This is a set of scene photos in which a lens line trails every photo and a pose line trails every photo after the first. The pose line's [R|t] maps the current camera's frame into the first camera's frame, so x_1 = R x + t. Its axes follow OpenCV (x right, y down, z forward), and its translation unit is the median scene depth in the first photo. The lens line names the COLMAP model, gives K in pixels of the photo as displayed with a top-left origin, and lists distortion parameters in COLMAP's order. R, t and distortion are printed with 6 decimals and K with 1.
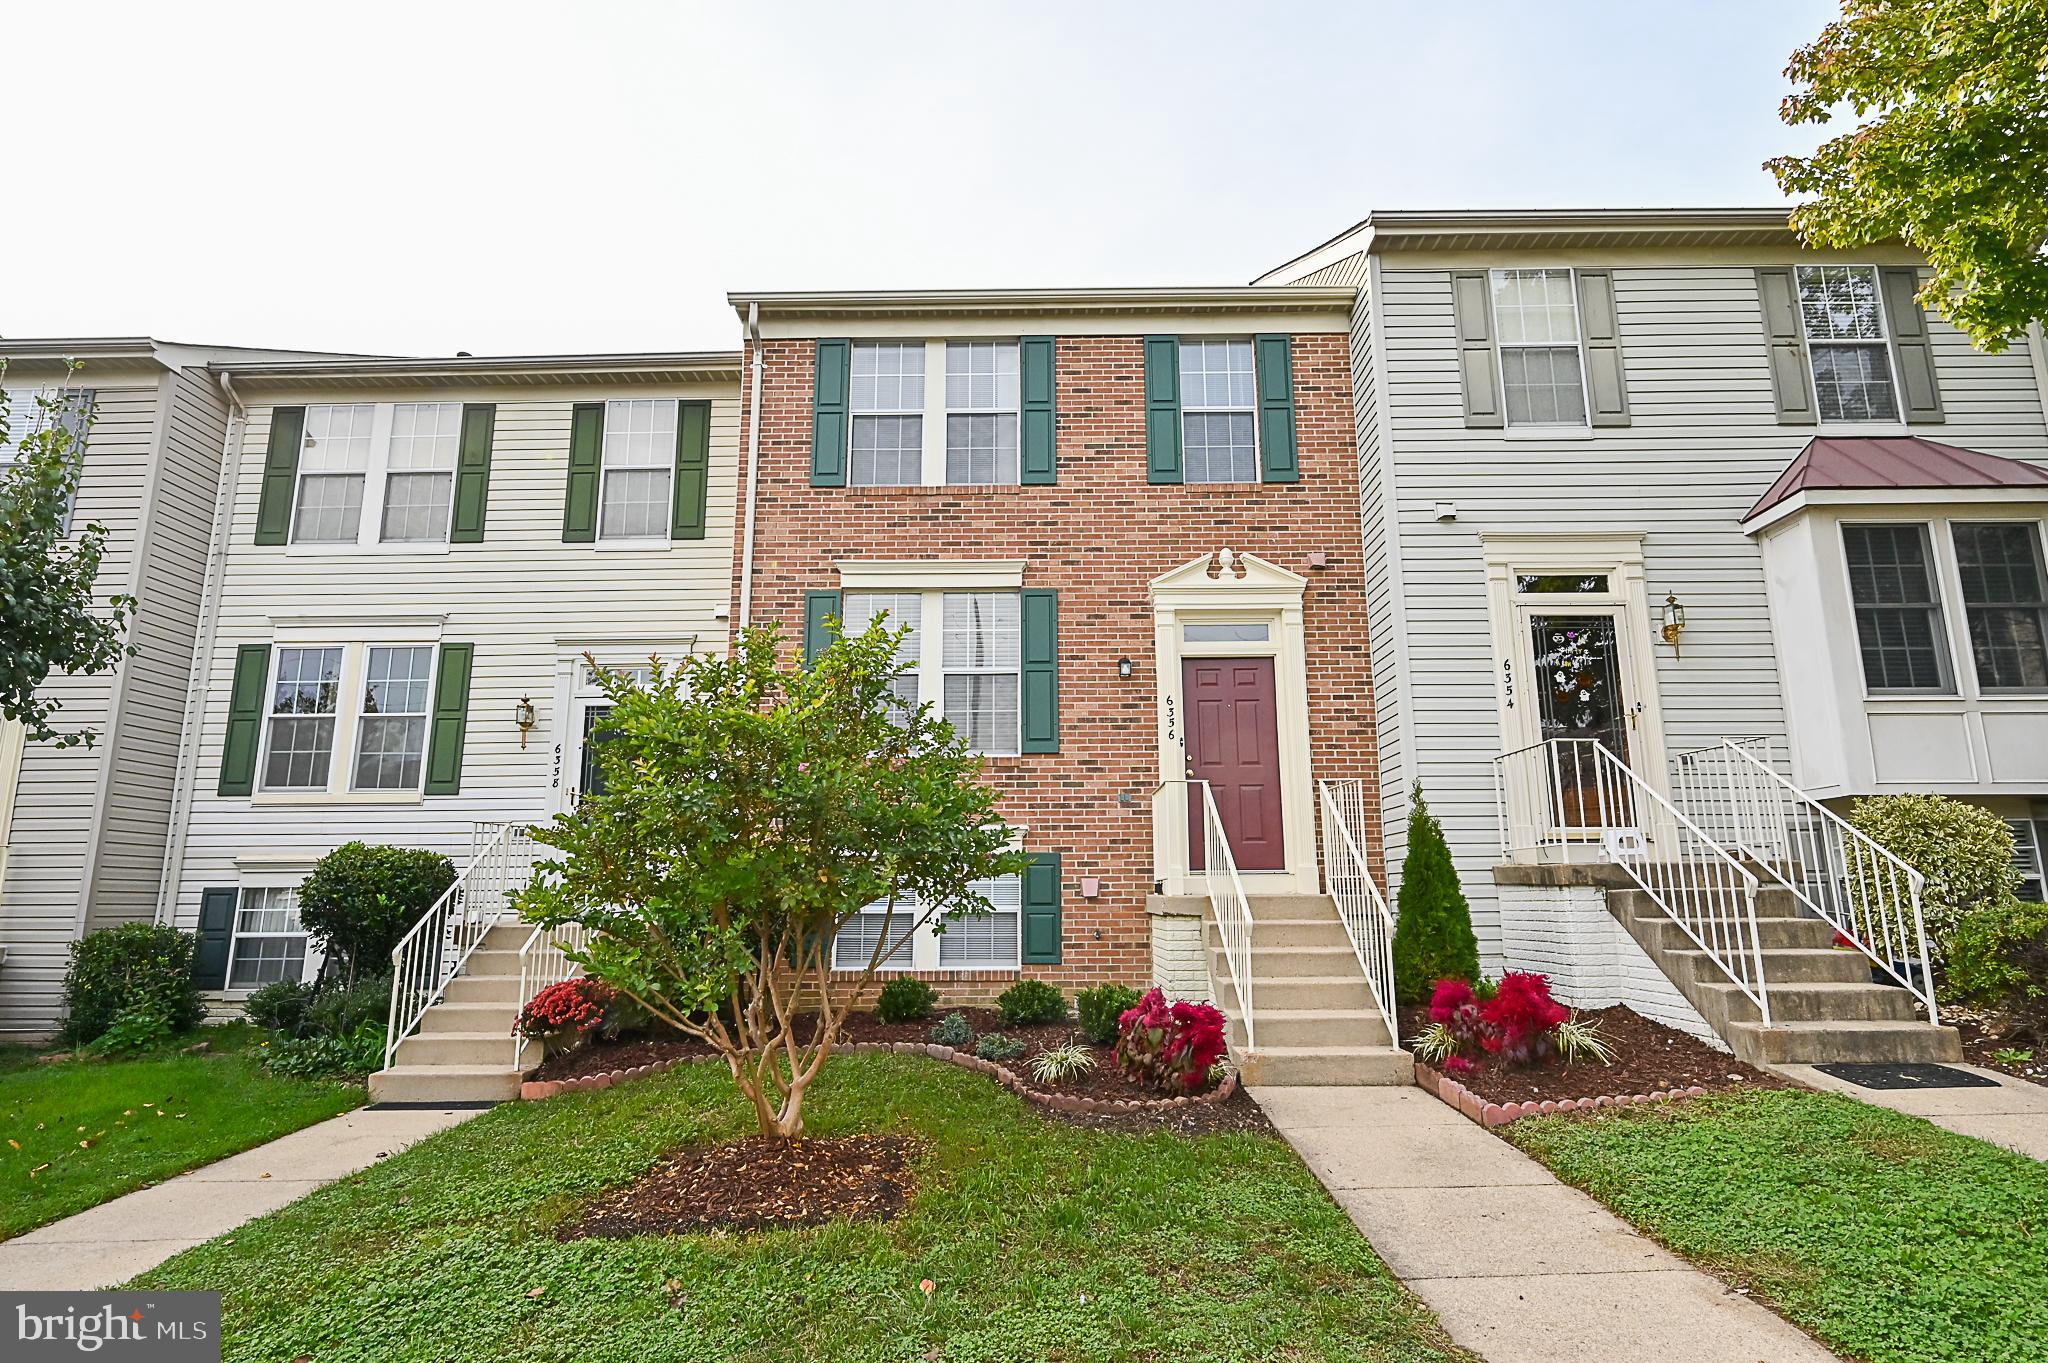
lens RADIAL K [[1080.9, 0, 1027.6], [0, 1080.9, 688.6], [0, 0, 1]] dist [-0.004062, 0.001652]
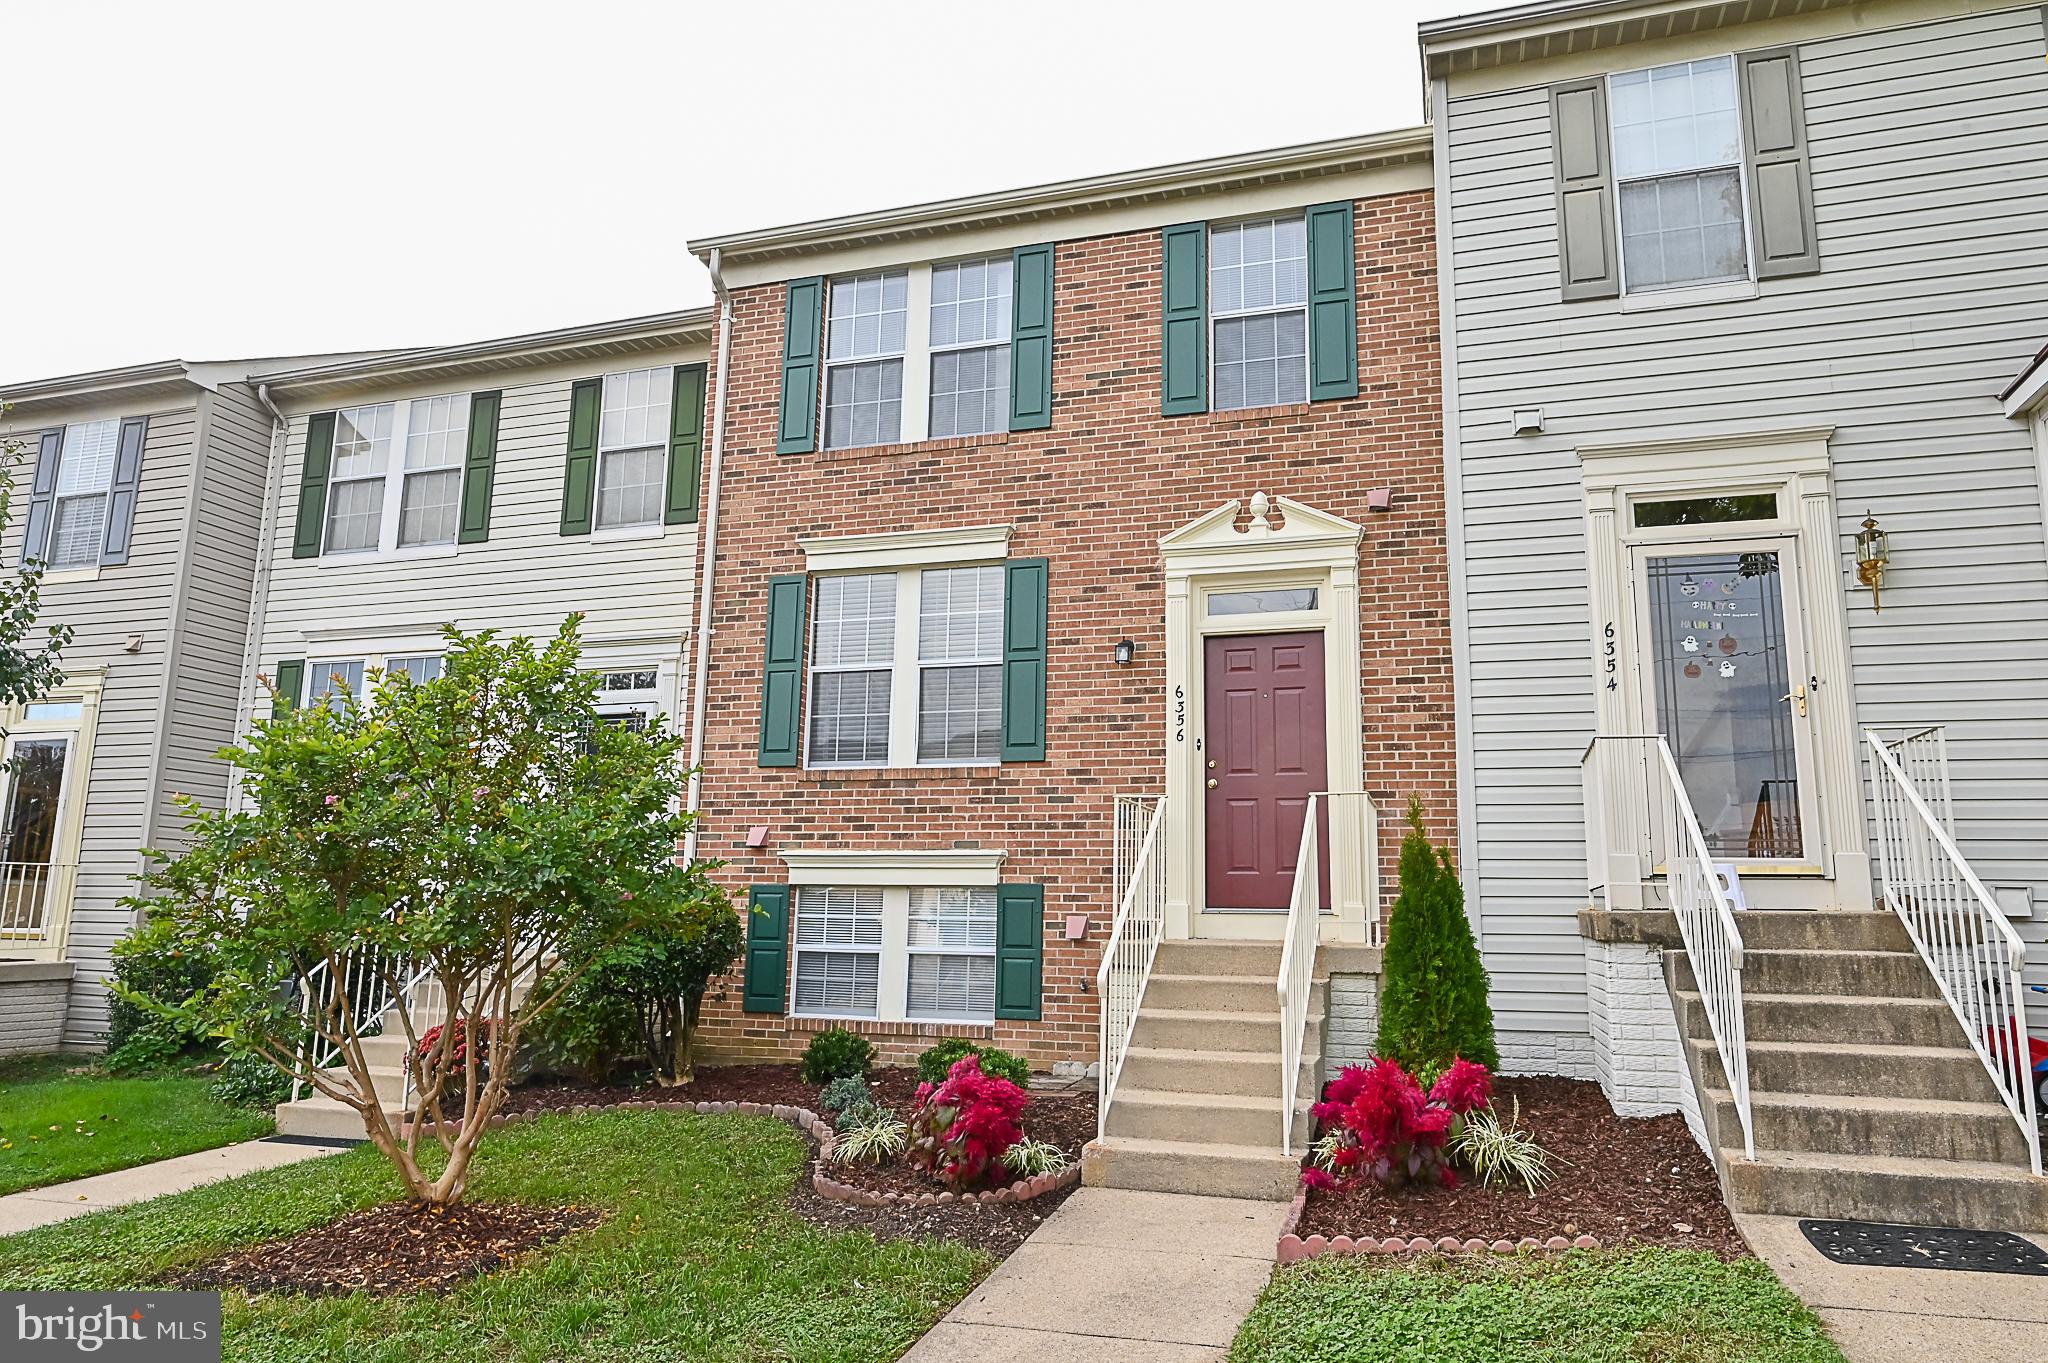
lens RADIAL K [[1334.1, 0, 1029.6], [0, 1334.1, 685.7], [0, 0, 1]] dist [-0.002381, -0.000324]
pose [[0.956548, -0.031140, -0.289907, 0.302077], [0.035259, 0.999338, 0.008991, -0.005976], [0.289435, -0.018822, 0.957013, 0.038730]]
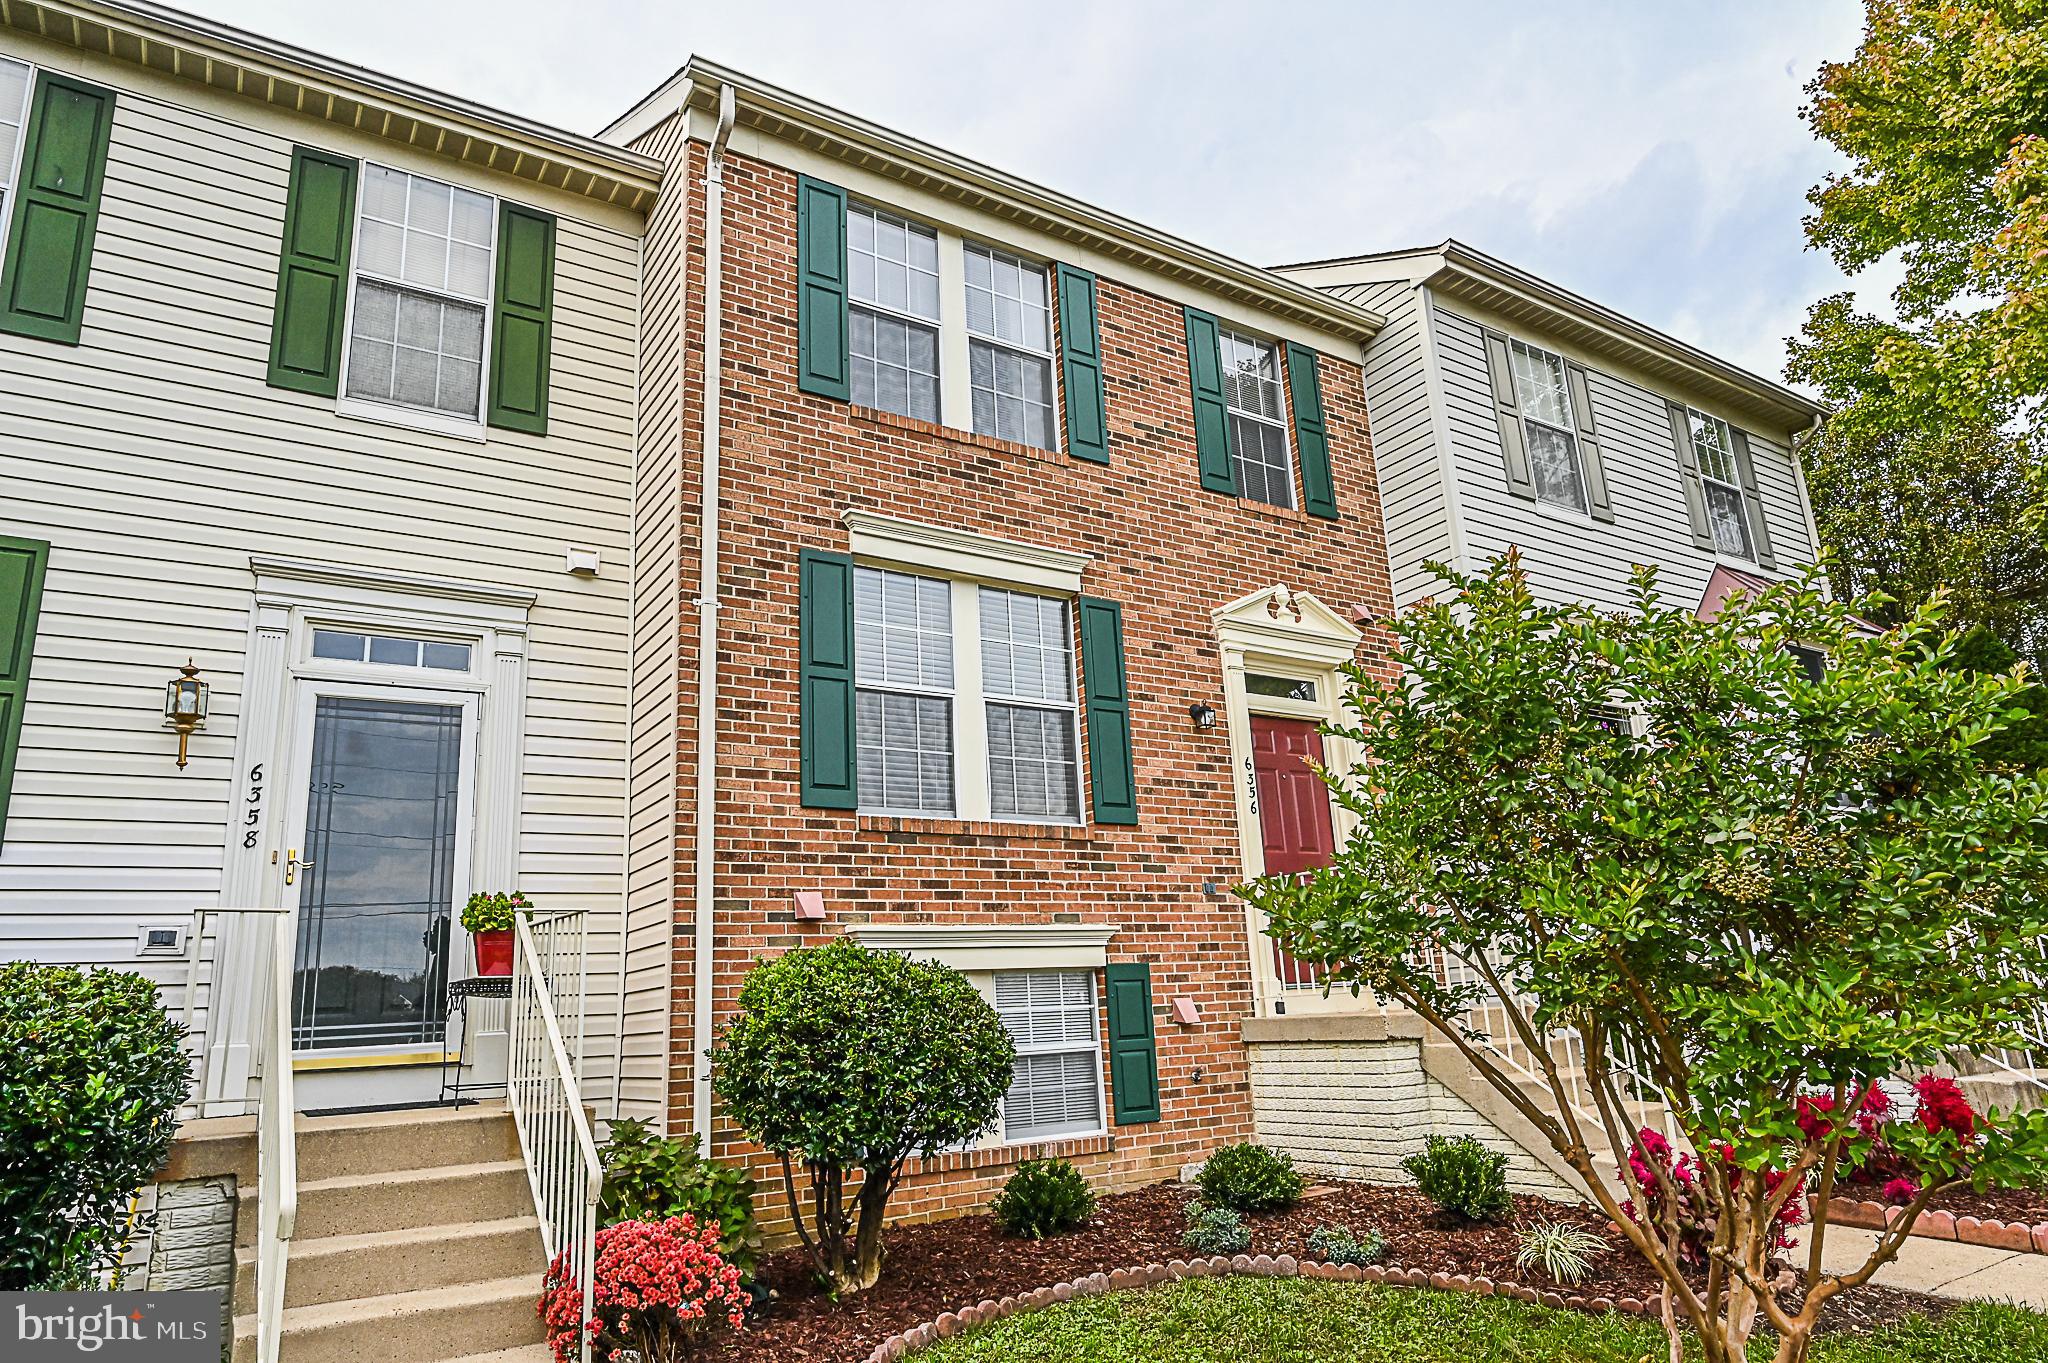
lens RADIAL K [[1224.6, 0, 1003.9], [0, 1224.6, 702.0], [0, 0, 1]] dist [-0.001424, -0.001240]
pose [[0.839884, 0.101527, 0.533186, -0.481125], [-0.063283, 0.993967, -0.089583, 0.055567], [-0.539065, 0.041498, 0.841241, 0.342548]]
